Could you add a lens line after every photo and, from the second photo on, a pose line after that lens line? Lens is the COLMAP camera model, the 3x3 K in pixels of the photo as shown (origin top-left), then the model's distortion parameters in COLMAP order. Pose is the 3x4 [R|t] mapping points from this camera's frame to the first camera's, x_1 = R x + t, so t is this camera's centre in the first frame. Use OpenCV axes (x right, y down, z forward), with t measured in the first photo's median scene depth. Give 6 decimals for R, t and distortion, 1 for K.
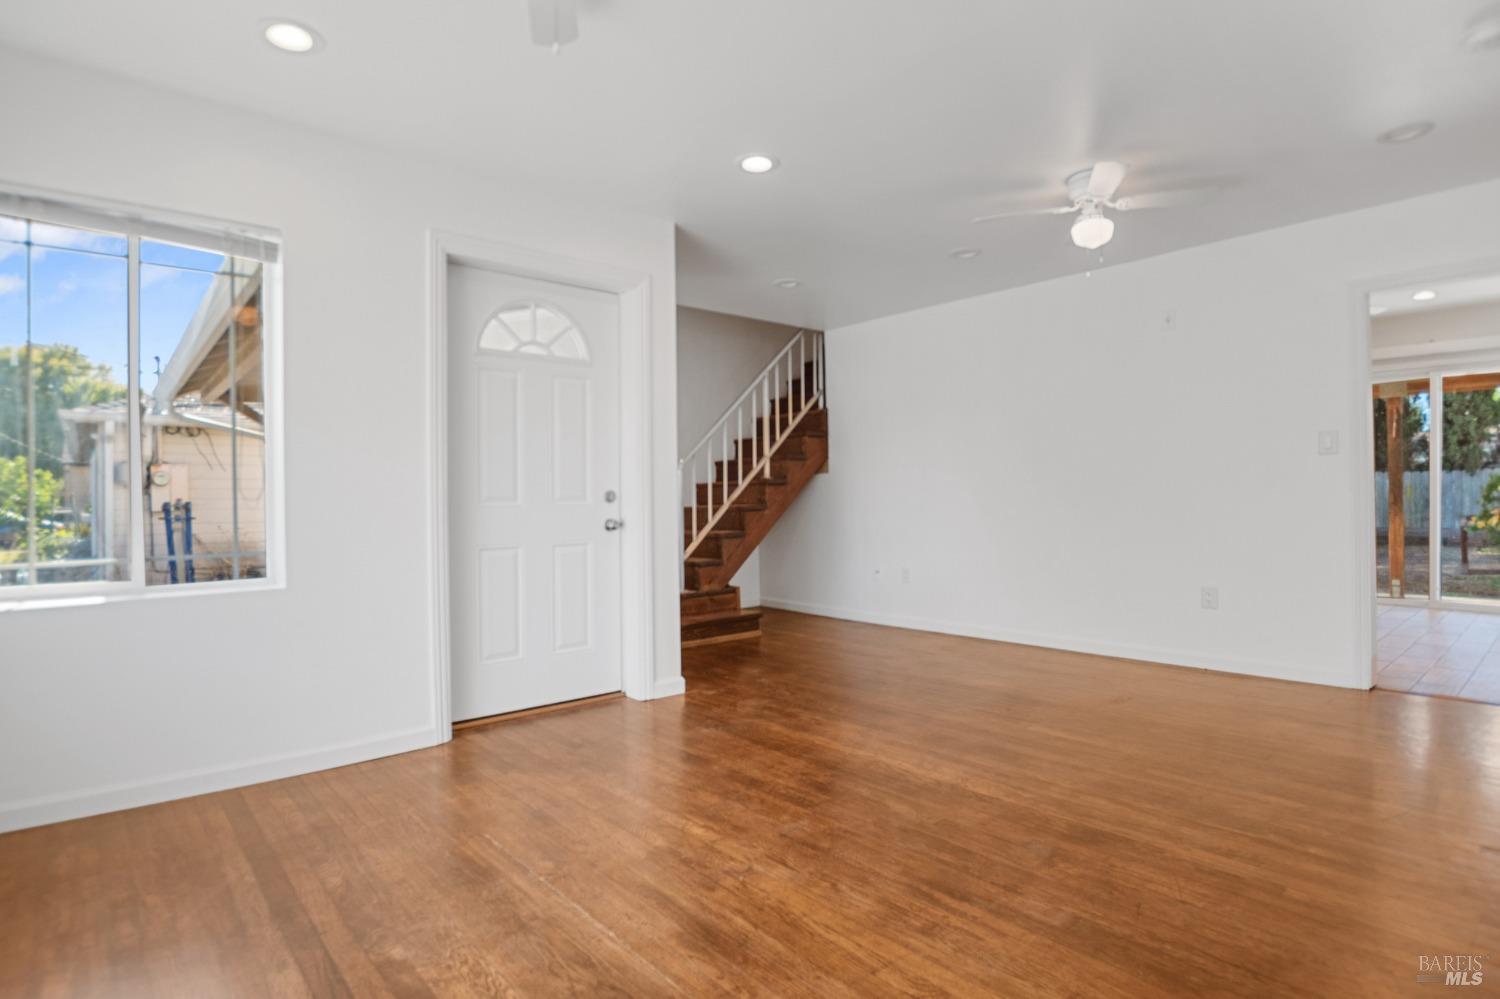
lens RADIAL K [[763.6, 0, 783.2], [0, 763.6, 500.0], [0, 0, 1]] dist [-0.025146, 0.000208]
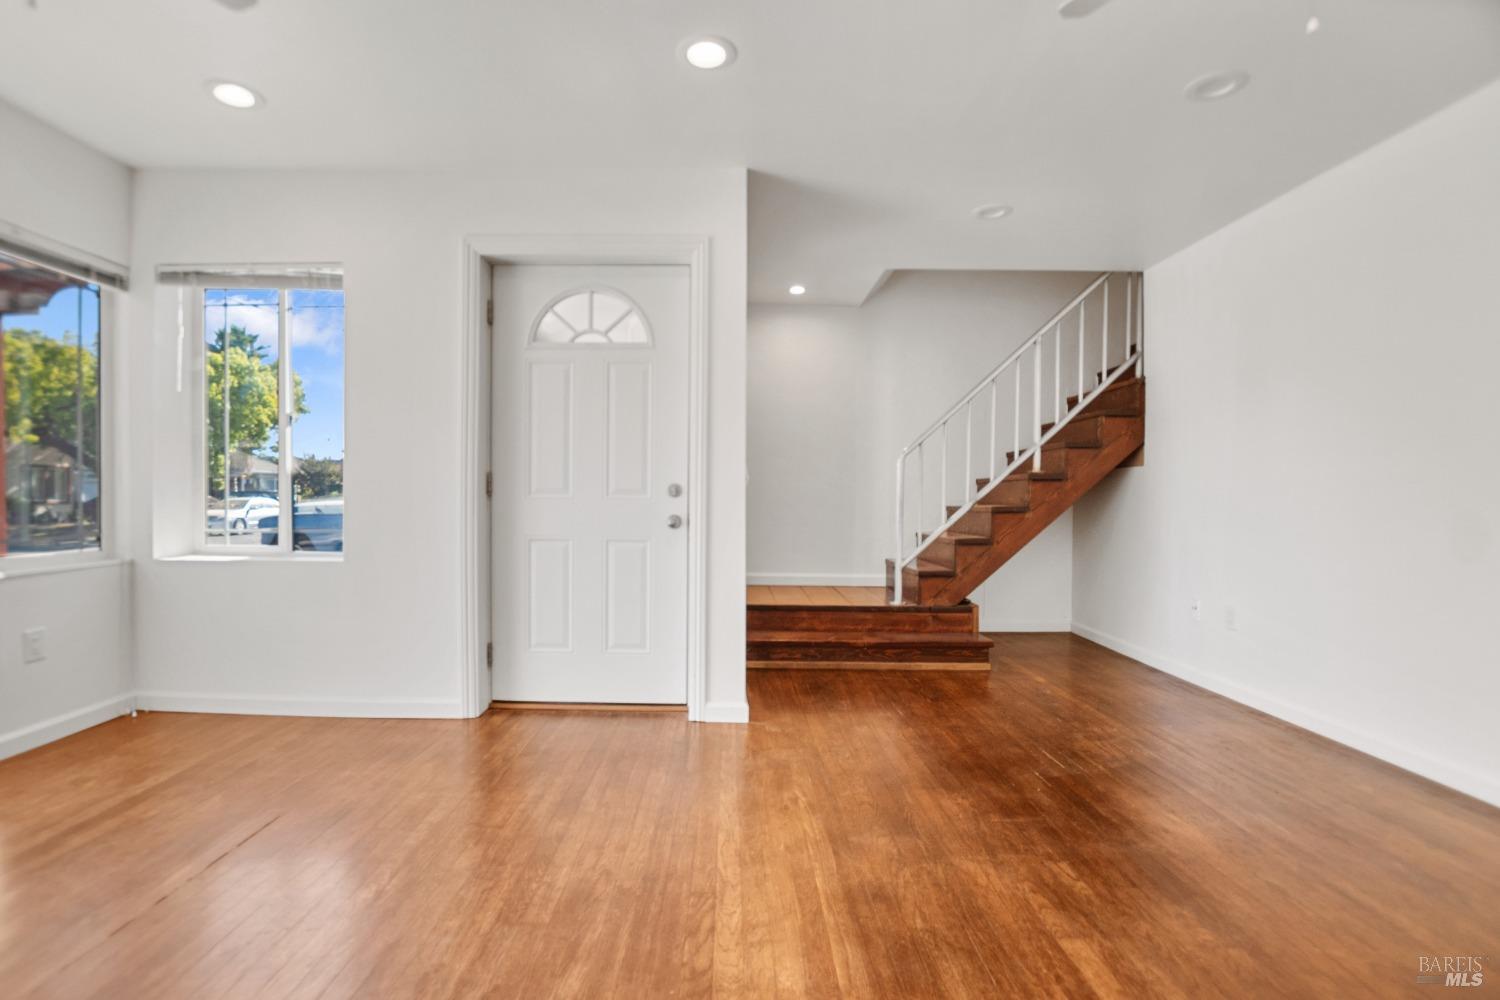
lens RADIAL K [[714.4, 0, 749.7], [0, 714.4, 509.8], [0, 0, 1]] dist [-0.023768, -0.000425]
pose [[0.739373, 0.031945, -0.672538, 0.414362], [-0.019121, 0.999467, 0.026452, -0.005688], [0.673025, -0.006698, 0.739589, 0.428203]]
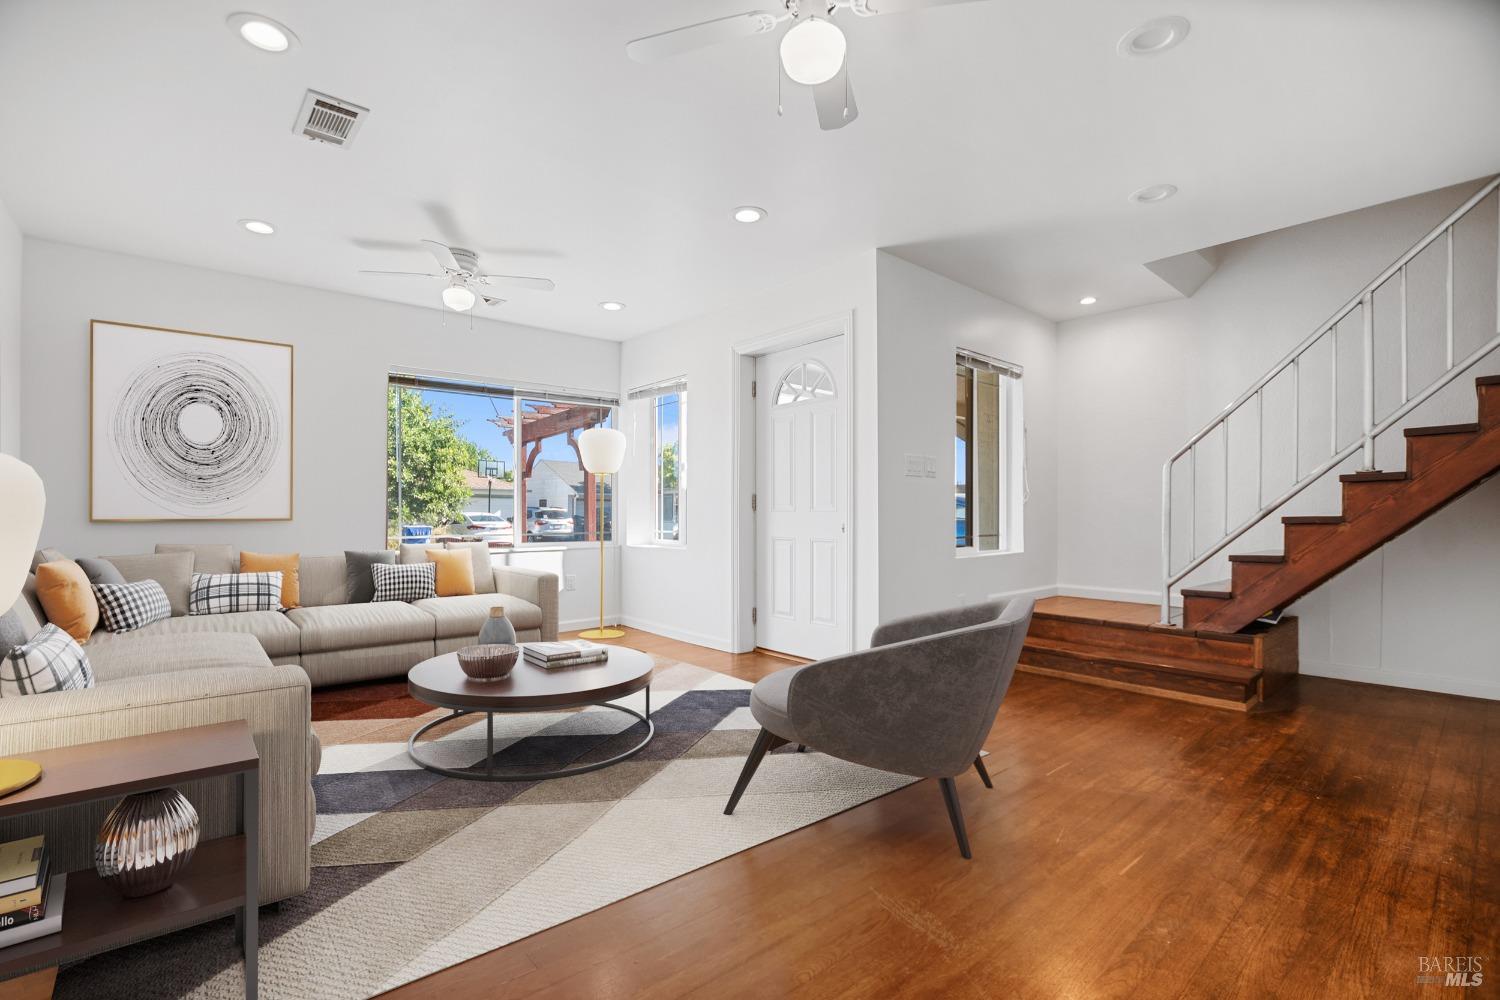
lens RADIAL K [[714.4, 0, 749.7], [0, 714.4, 509.8], [0, 0, 1]] dist [-0.023768, -0.000425]
pose [[-0.049891, 0.013034, -0.998670, 0.898047], [0.003405, 0.999911, 0.012880, -0.011268], [0.998749, -0.002758, -0.049931, 0.899597]]
